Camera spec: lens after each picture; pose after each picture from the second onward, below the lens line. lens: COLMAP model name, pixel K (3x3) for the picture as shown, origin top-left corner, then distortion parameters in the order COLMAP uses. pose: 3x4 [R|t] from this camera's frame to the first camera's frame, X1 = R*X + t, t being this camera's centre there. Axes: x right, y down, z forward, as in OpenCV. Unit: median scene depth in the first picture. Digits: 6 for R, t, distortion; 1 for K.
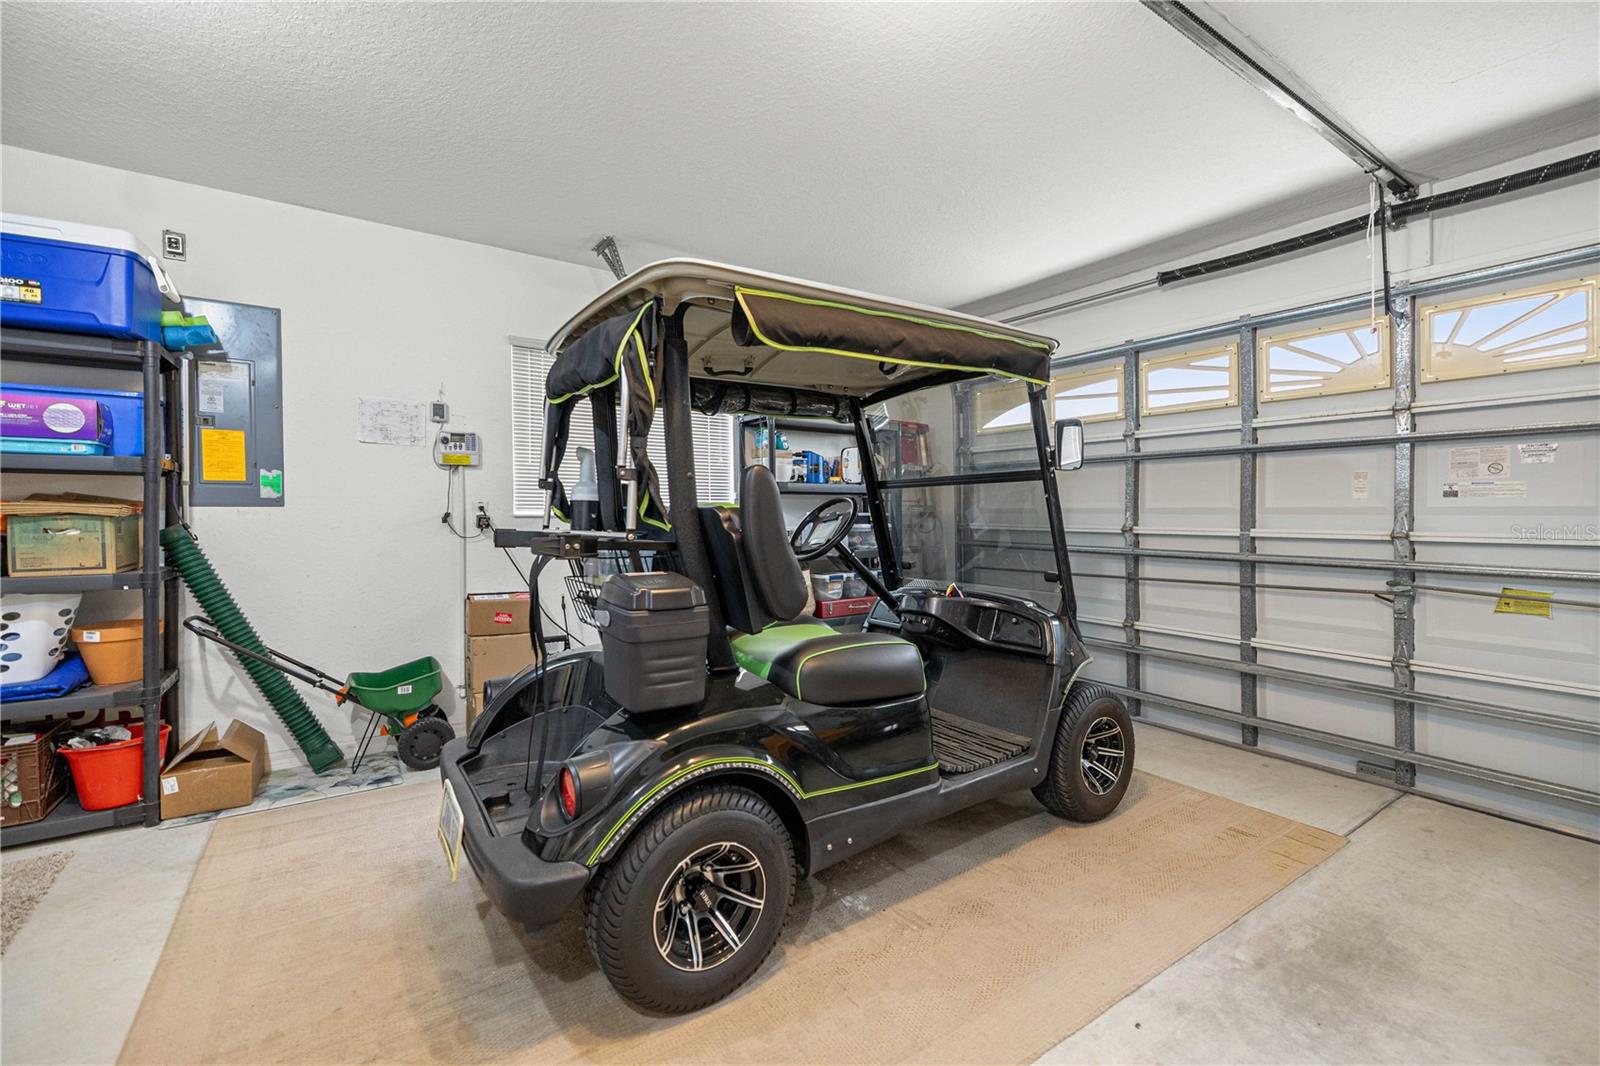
lens RADIAL K [[677.9, 0, 811.5], [0, 677.9, 521.4], [0, 0, 1]] dist [0.001234, -0.000708]
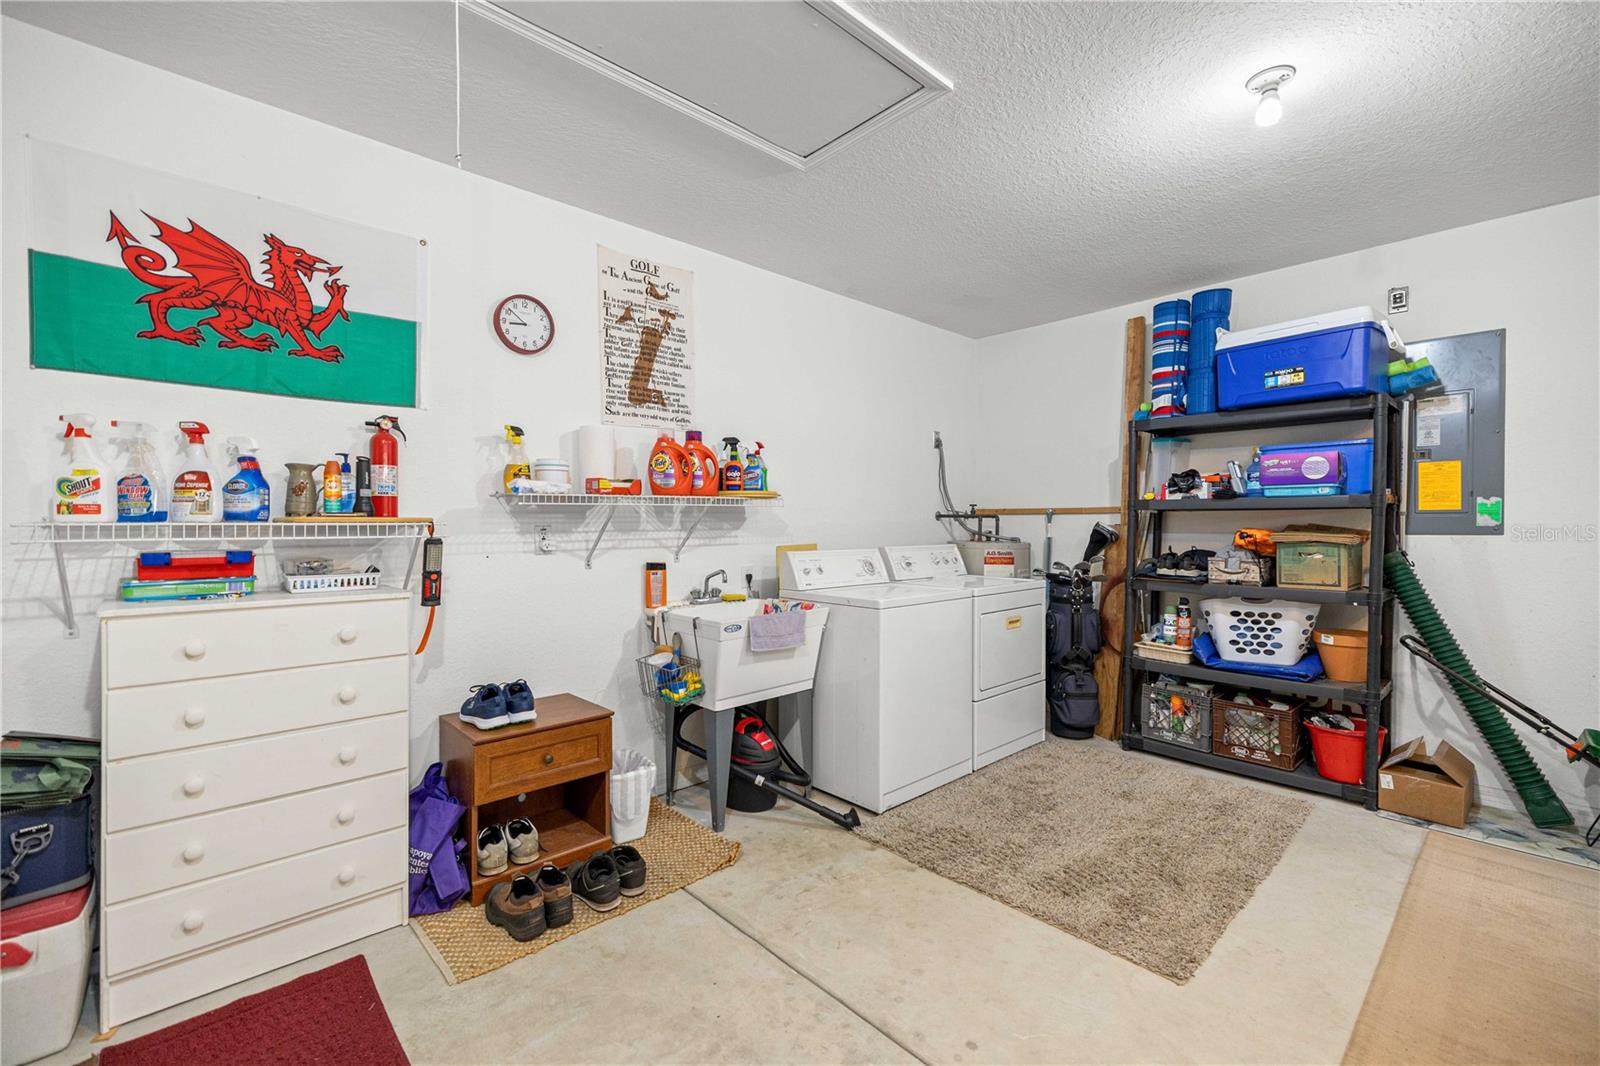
lens RADIAL K [[677.9, 0, 804.4], [0, 677.9, 539.2], [0, 0, 1]] dist [0.001234, -0.000708]
pose [[0.138729, 0.019041, -0.990147, 0.036451], [-0.010003, 0.999791, 0.017825, -0.026338], [0.990280, 0.007431, 0.138890, -0.123143]]
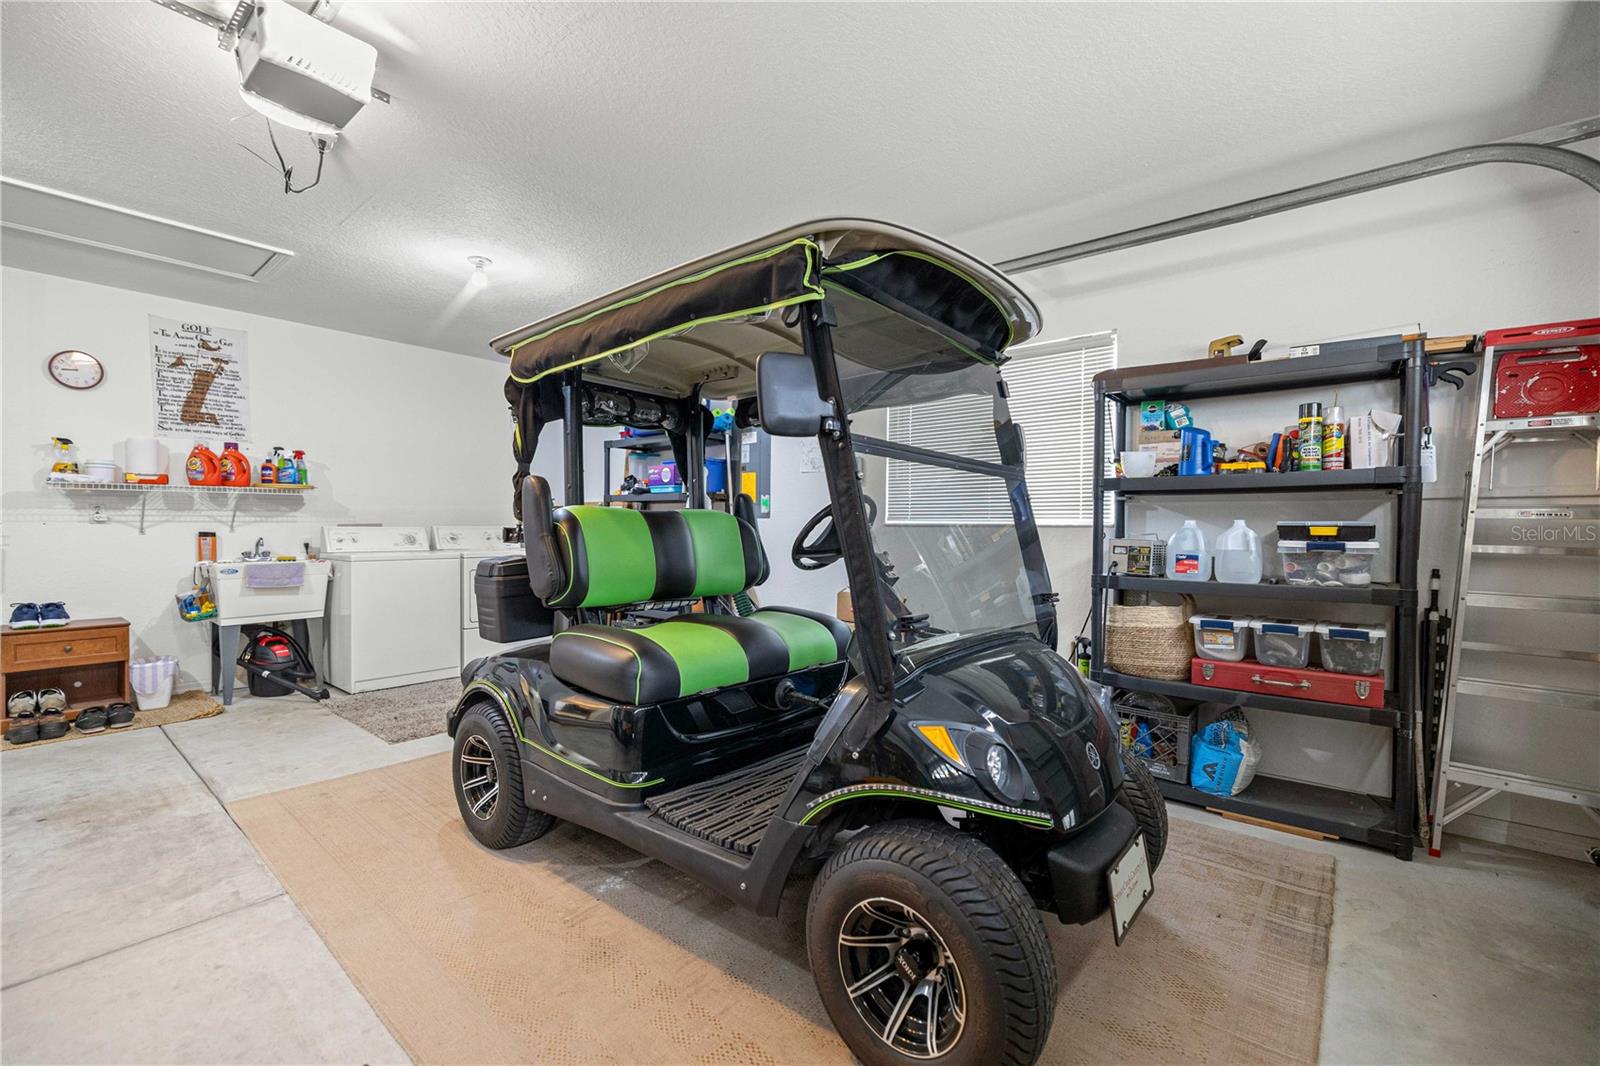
lens RADIAL K [[677.9, 0, 811.8], [0, 677.9, 549.2], [0, 0, 1]] dist [0.001234, -0.000708]
pose [[0.266848, 0.031233, -0.963233, 0.881832], [-0.017603, 0.999466, 0.027531, 0.006535], [0.963578, 0.009609, 0.267255, 0.780134]]
